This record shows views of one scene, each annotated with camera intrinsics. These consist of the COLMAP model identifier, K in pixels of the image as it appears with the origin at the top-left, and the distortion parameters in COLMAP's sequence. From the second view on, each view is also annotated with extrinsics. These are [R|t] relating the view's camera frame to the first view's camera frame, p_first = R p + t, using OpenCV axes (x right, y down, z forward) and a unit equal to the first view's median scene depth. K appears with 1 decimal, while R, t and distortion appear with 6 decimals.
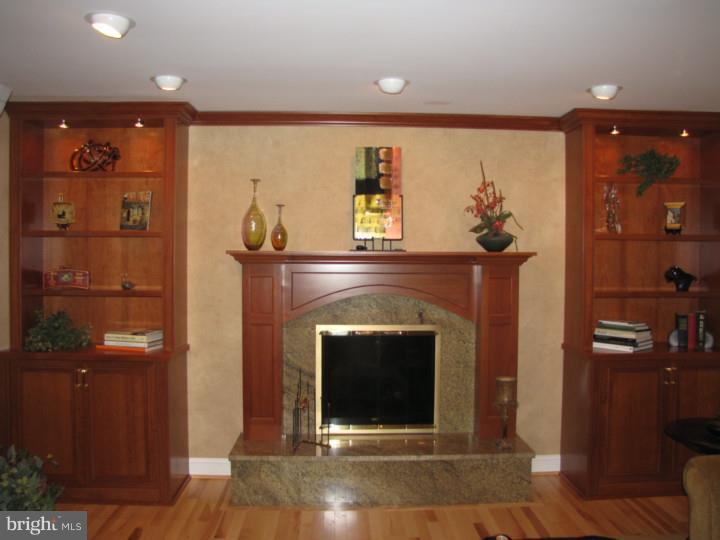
lens RADIAL K [[606.5, 0, 352.2], [0, 606.5, 269.6], [0, 0, 1]] dist [-0.175432, 0.151536]
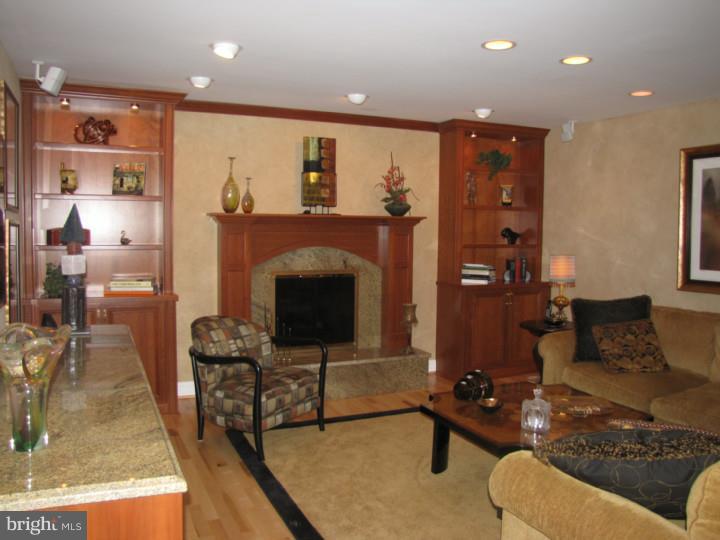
lens RADIAL K [[606.5, 0, 352.2], [0, 606.5, 269.6], [0, 0, 1]] dist [-0.175432, 0.151536]
pose [[0.925716, -0.020217, 0.377680, -0.404394], [0.001613, 0.998772, 0.049510, 0.025437], [-0.378217, -0.045223, 0.924612, -0.282920]]
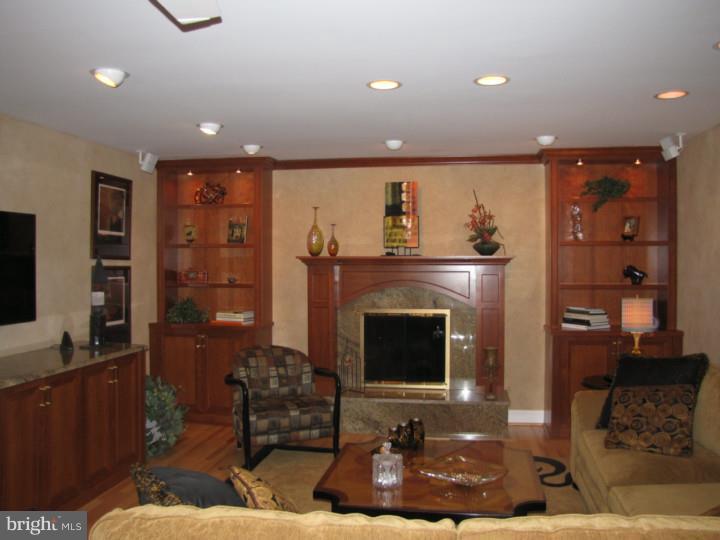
lens RADIAL K [[606.5, 0, 352.2], [0, 606.5, 269.6], [0, 0, 1]] dist [-0.175432, 0.151536]
pose [[0.977760, -0.004565, -0.209676, 0.226778], [0.002981, 0.999965, -0.007870, 0.012181], [0.209704, 0.007070, 0.977739, -0.400471]]
